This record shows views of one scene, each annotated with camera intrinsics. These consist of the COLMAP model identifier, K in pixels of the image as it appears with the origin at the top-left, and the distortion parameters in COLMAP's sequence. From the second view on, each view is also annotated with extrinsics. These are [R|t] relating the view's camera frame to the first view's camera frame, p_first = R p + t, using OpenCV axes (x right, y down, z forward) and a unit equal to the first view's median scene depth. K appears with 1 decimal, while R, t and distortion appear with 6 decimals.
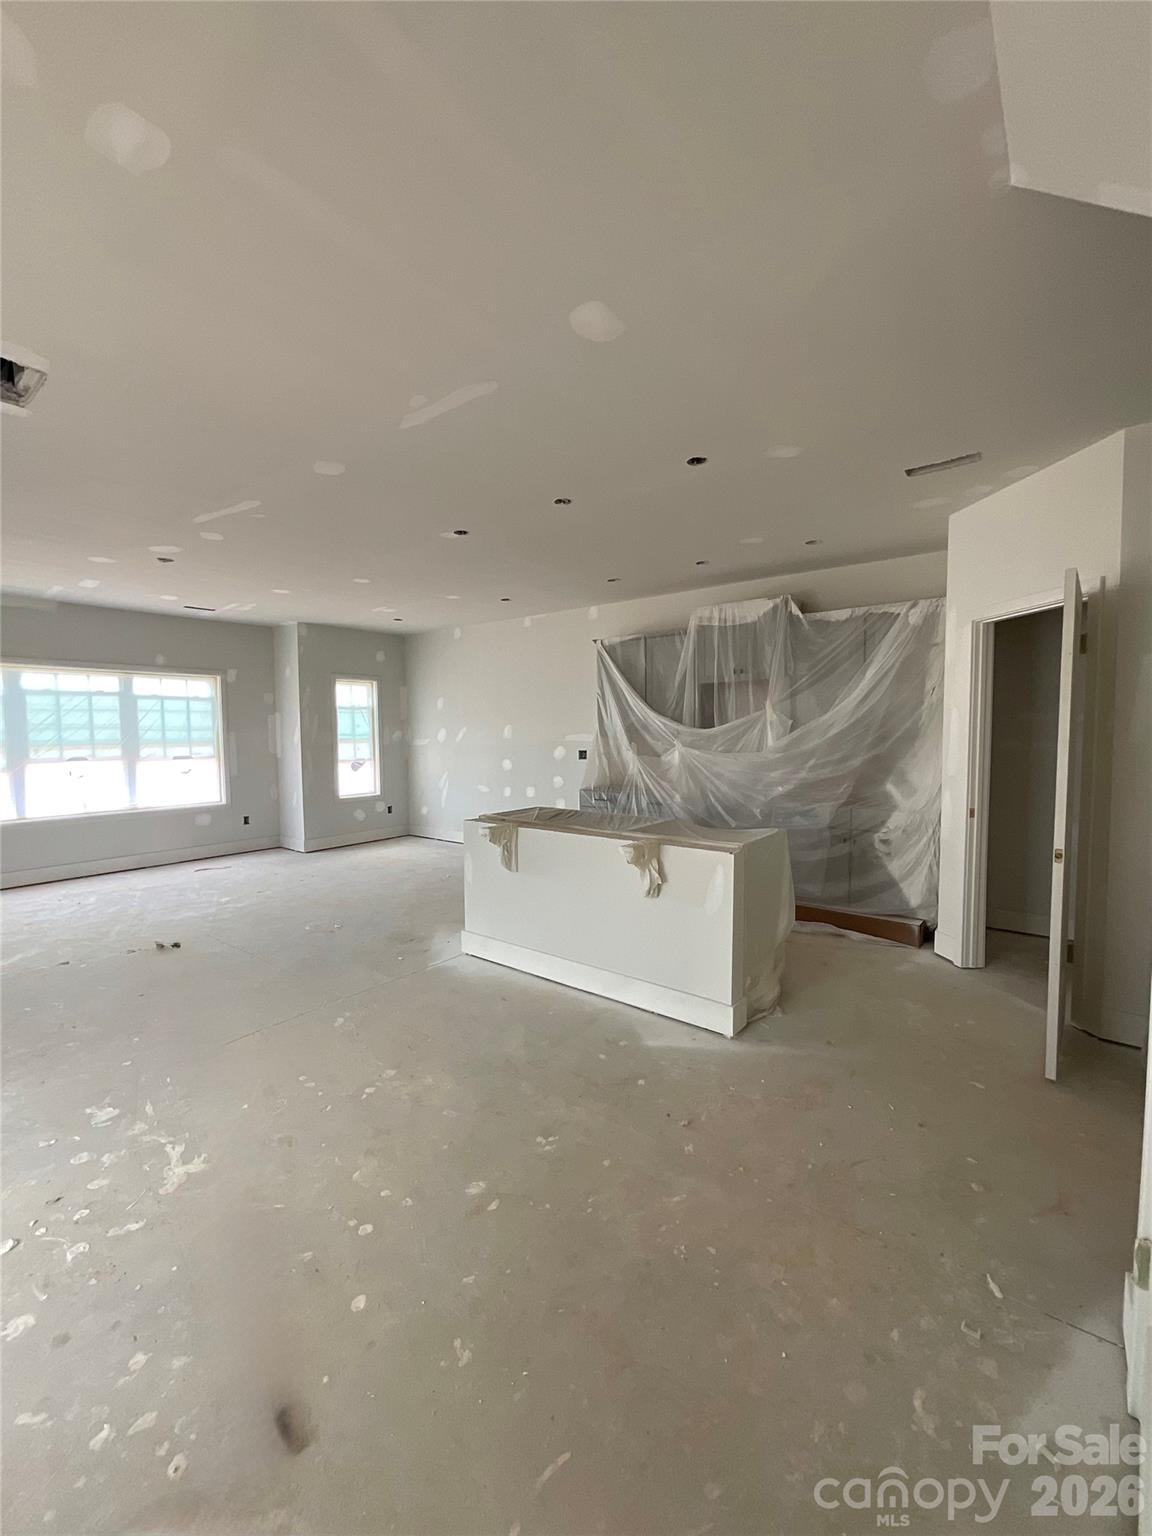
lens RADIAL K [[622.6, 0, 573.0], [0, 622.6, 762.3], [0, 0, 1]] dist [-0.002963, -0.000111]
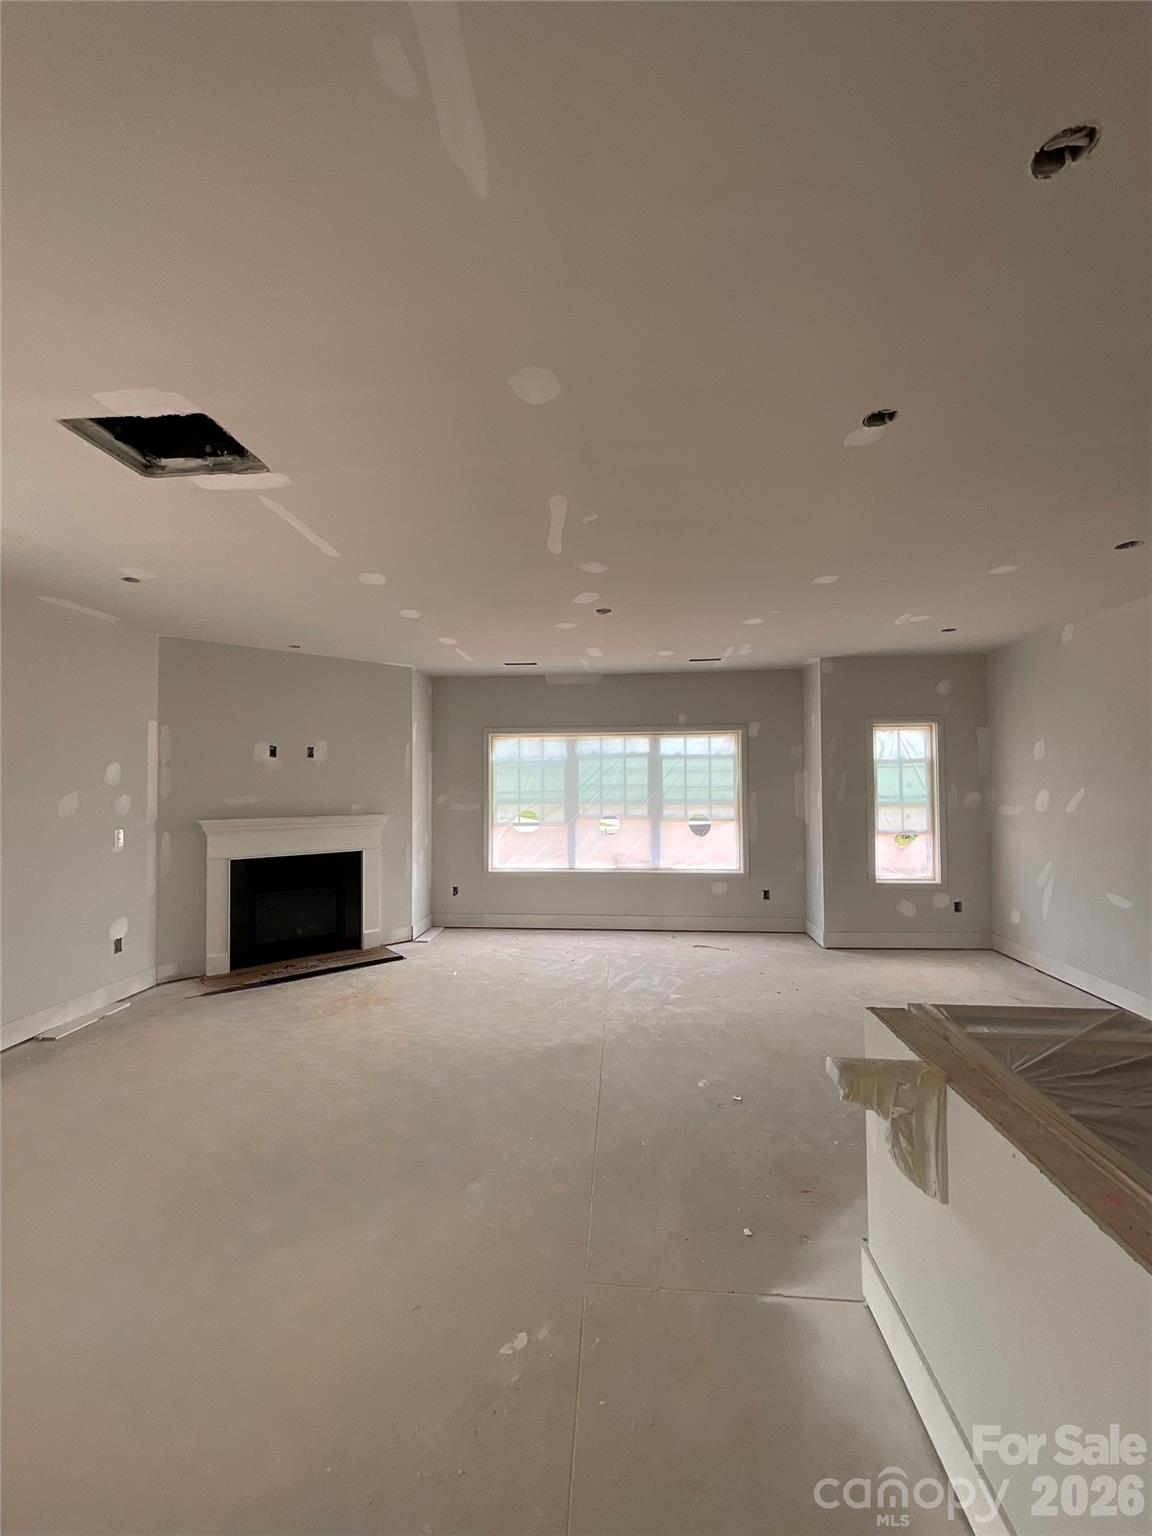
lens RADIAL K [[622.6, 0, 573.0], [0, 622.6, 762.3], [0, 0, 1]] dist [-0.002963, -0.000111]
pose [[0.552513, -0.025159, -0.833124, 0.053220], [-0.042400, 0.997402, -0.058238, -0.029106], [0.832425, 0.067502, 0.550011, 0.299814]]
